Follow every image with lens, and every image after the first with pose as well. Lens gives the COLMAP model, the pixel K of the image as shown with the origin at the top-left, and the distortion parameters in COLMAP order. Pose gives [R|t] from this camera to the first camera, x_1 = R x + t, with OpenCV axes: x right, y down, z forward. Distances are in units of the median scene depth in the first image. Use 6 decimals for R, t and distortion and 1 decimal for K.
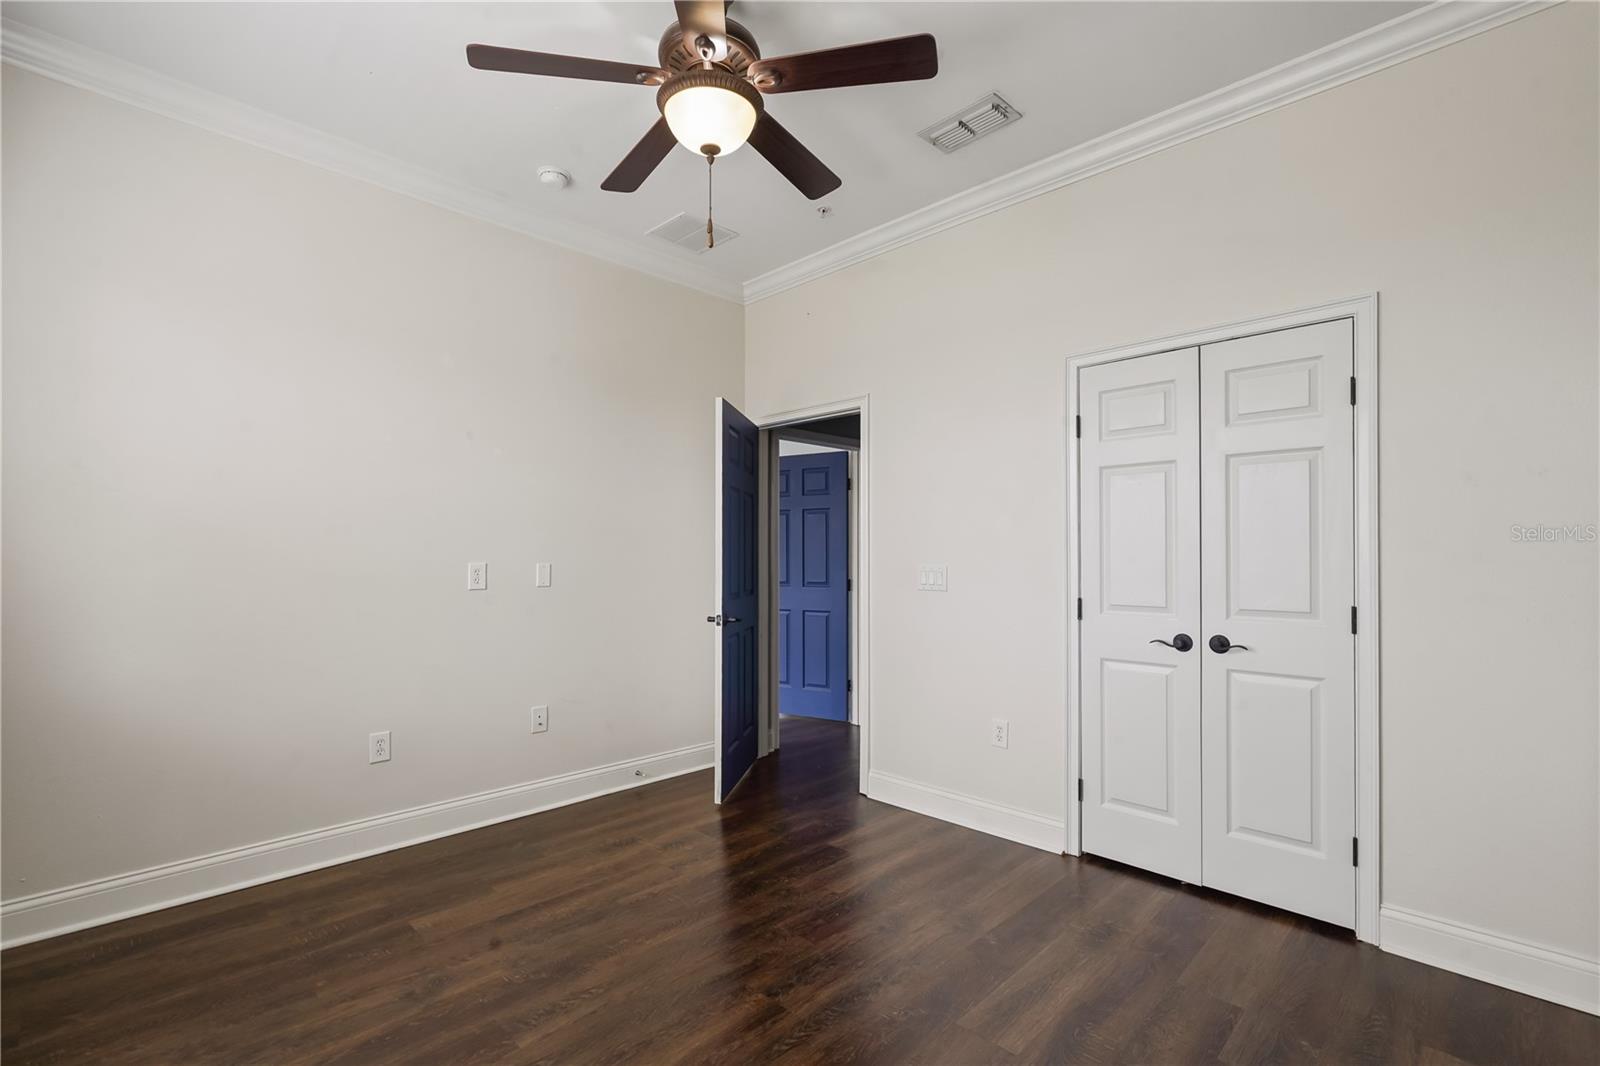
lens RADIAL K [[723.3, 0, 797.8], [0, 723.3, 530.8], [0, 0, 1]] dist [-0.021755, 0.019171]
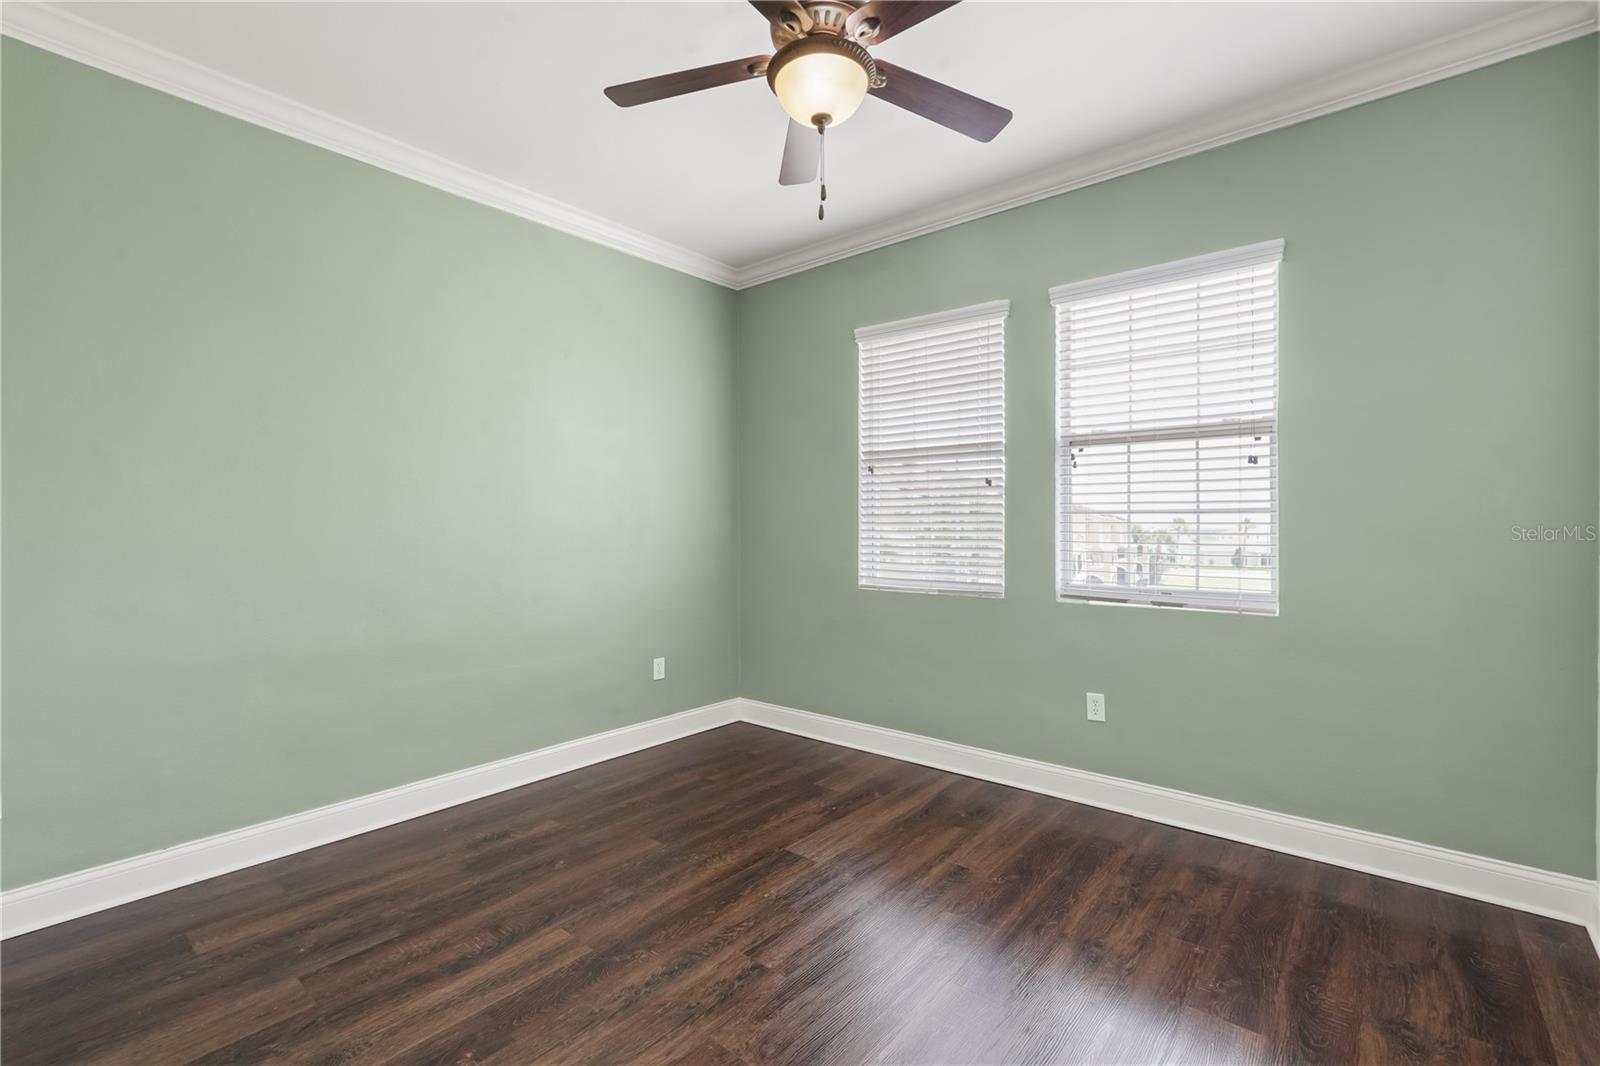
lens RADIAL K [[723.3, 0, 797.8], [0, 723.3, 530.8], [0, 0, 1]] dist [-0.021755, 0.019171]
pose [[-0.997294, 0.003266, -0.073447, -0.018776], [0.005172, 0.999654, -0.025773, 0.054184], [0.073338, -0.026083, -0.996966, 2.014070]]
